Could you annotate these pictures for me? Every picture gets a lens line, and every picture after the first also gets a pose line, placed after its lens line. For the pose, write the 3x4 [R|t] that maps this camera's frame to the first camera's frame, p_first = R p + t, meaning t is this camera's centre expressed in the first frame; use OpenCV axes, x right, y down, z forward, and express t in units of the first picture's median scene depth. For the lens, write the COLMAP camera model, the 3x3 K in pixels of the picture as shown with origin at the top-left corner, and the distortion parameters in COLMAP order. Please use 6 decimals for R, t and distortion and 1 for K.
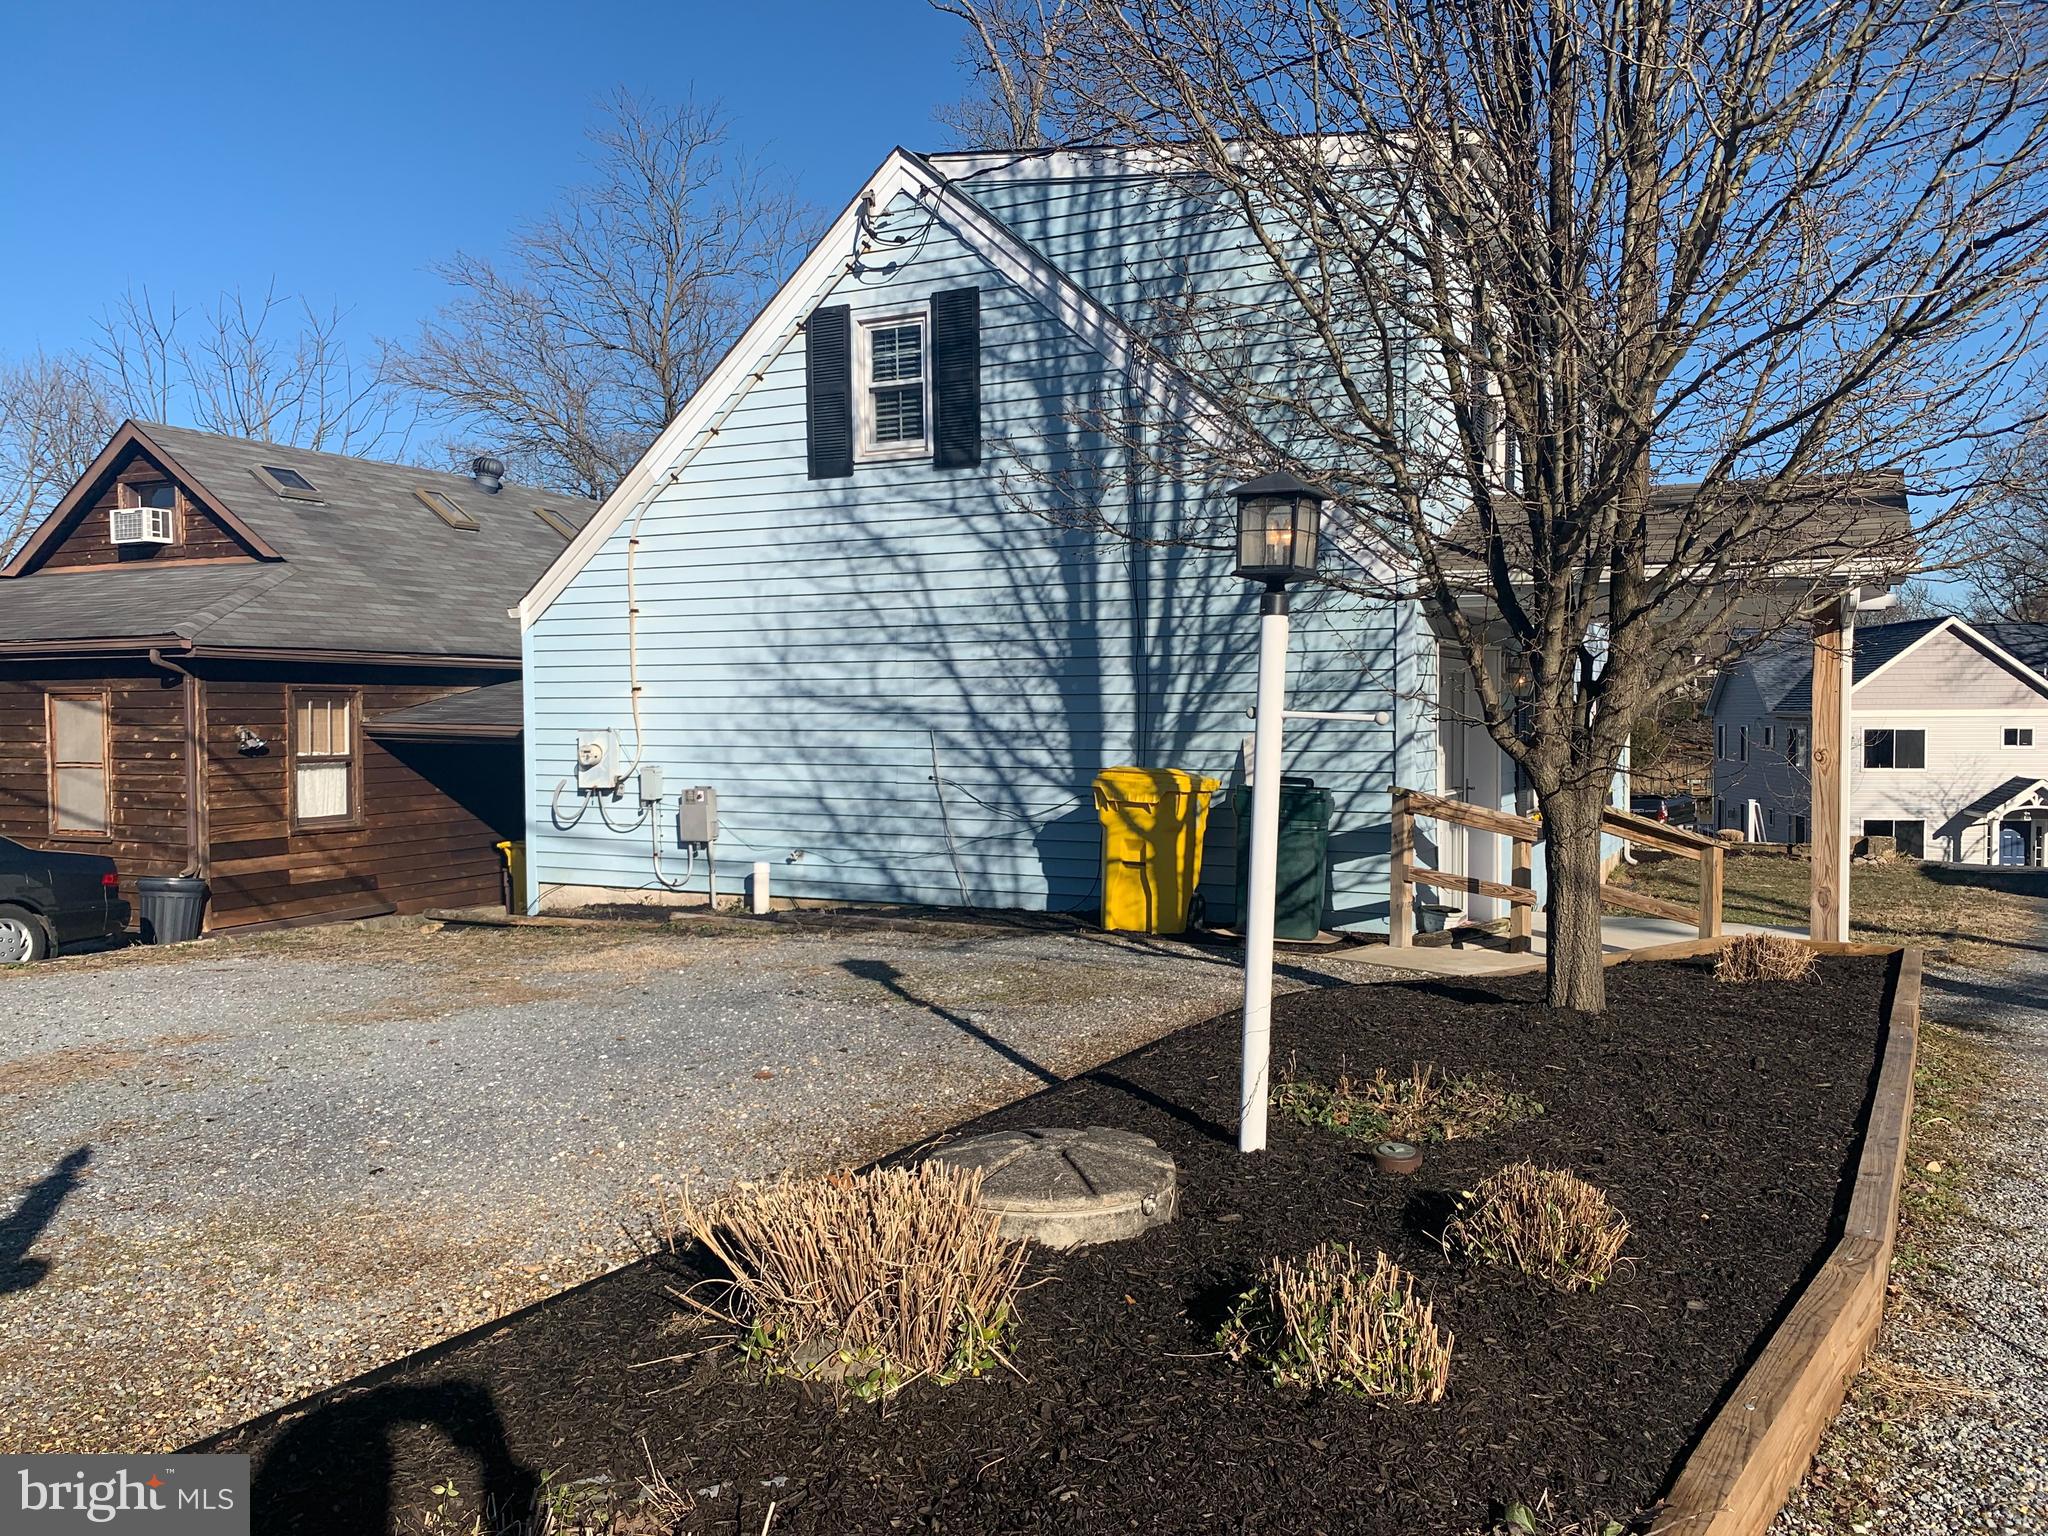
lens RADIAL K [[1574.4, 0, 1044.1], [0, 1574.4, 771.6], [0, 0, 1]] dist [0.093088, -0.133557]
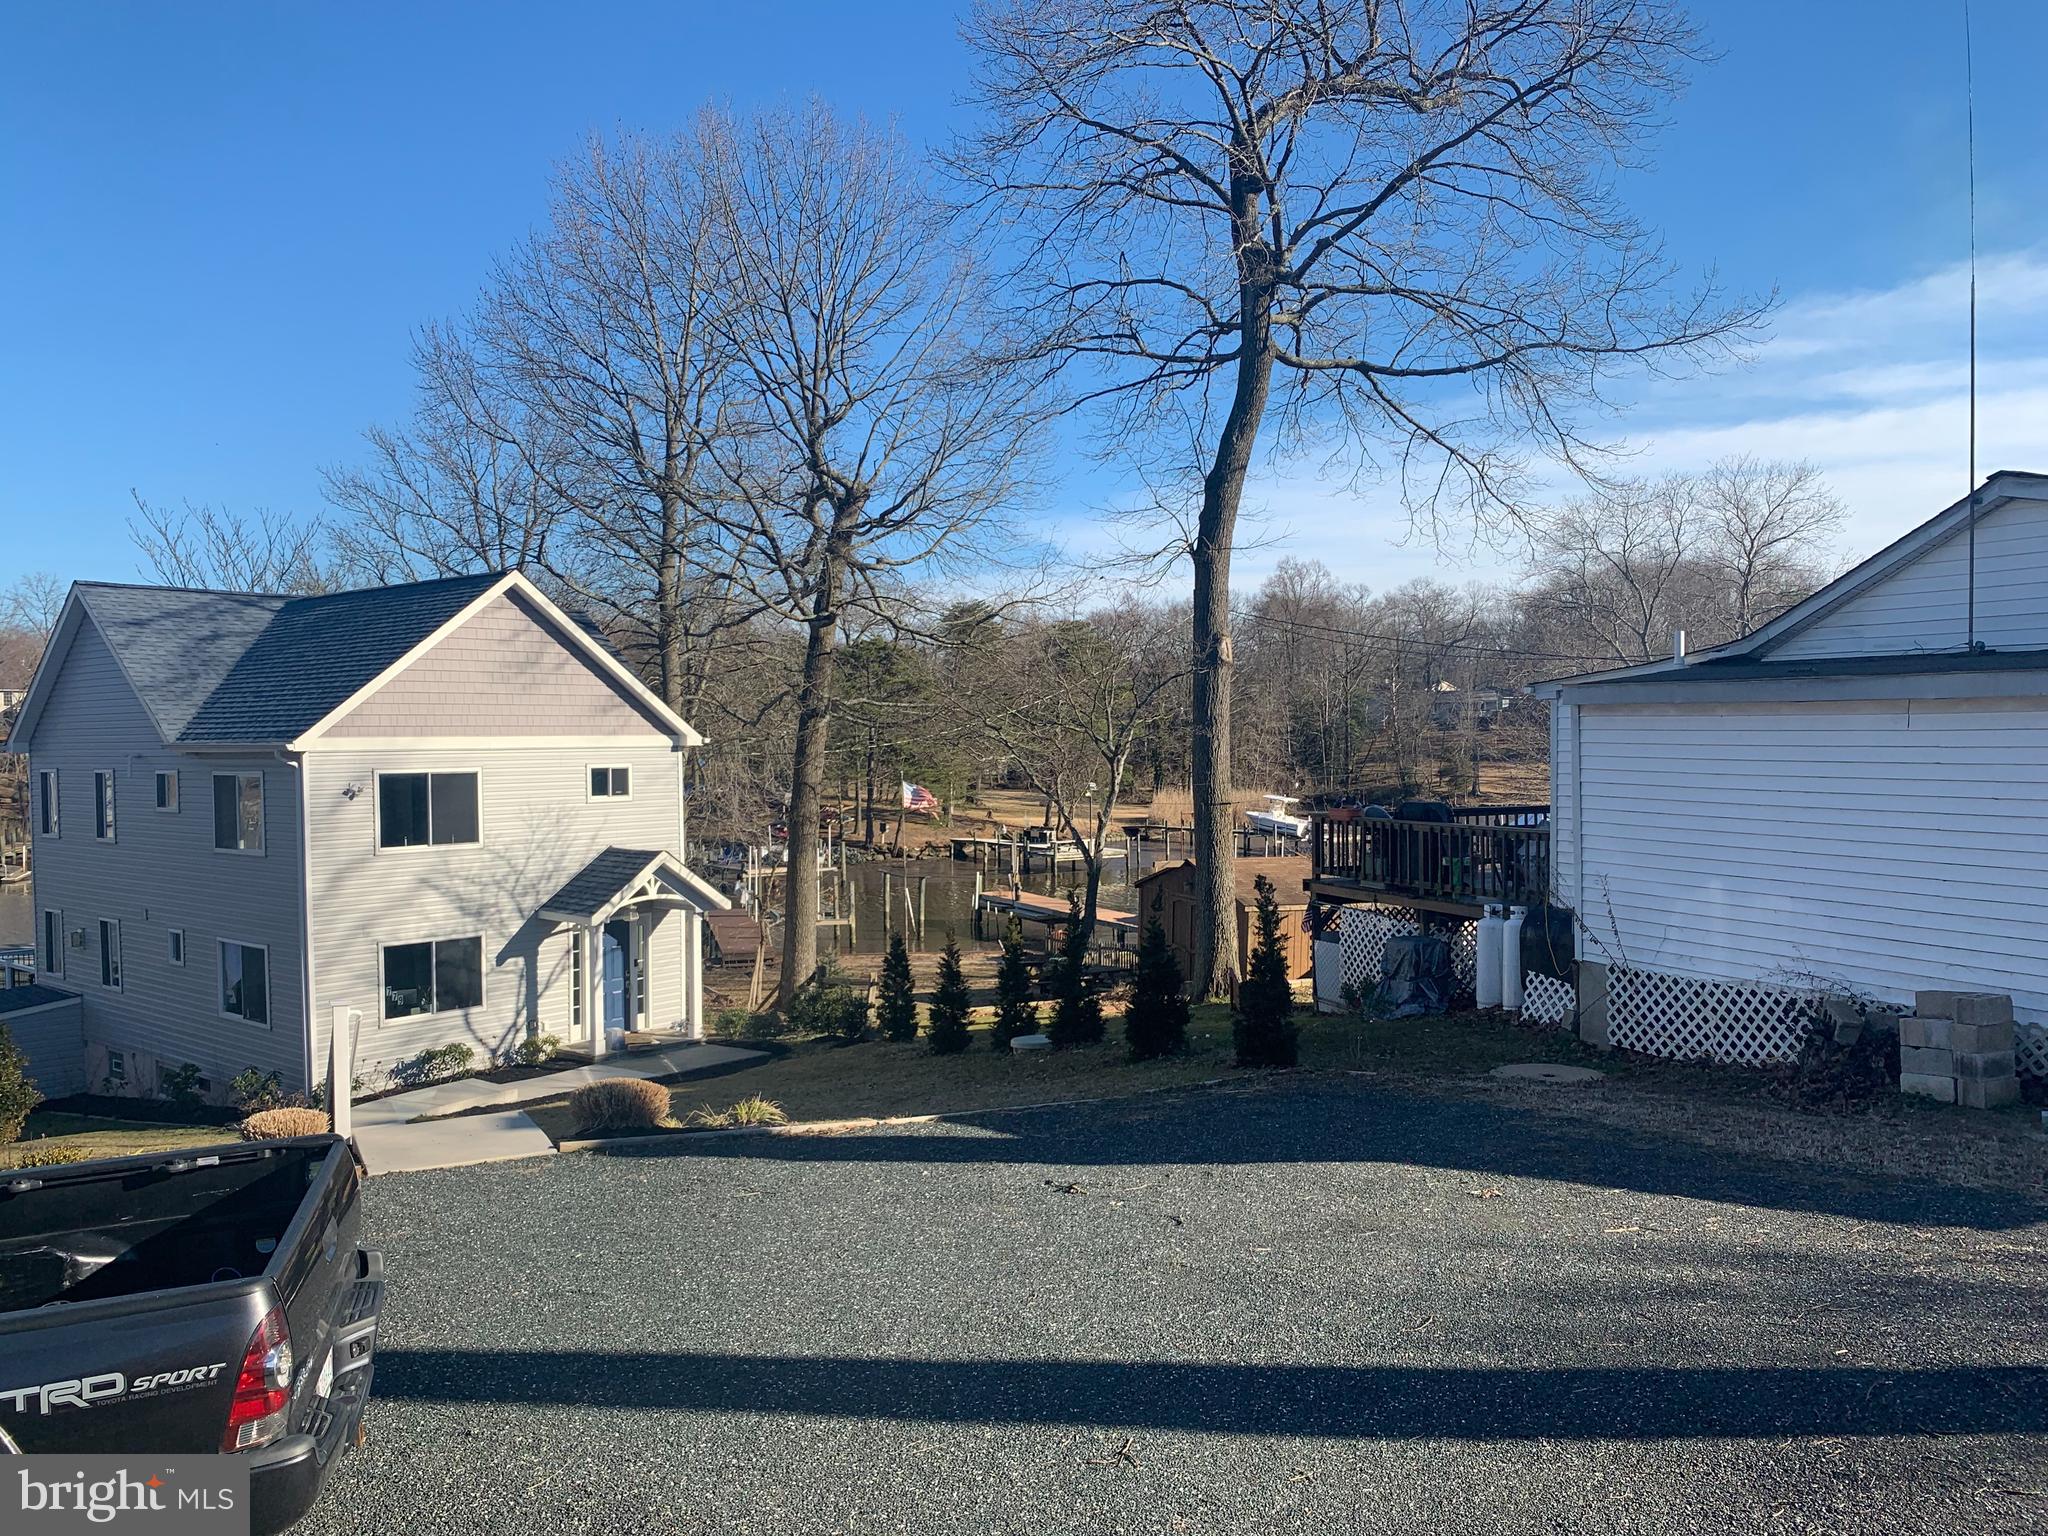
lens RADIAL K [[1574.8, 0, 1019.5], [0, 1574.8, 777.4], [0, 0, 1]] dist [0.049835, -0.036189]
pose [[0.543761, -0.018950, 0.839026, 0.173185], [0.038861, 0.999241, -0.002617, -0.014070], [-0.838340, 0.034028, 0.544084, 0.489675]]
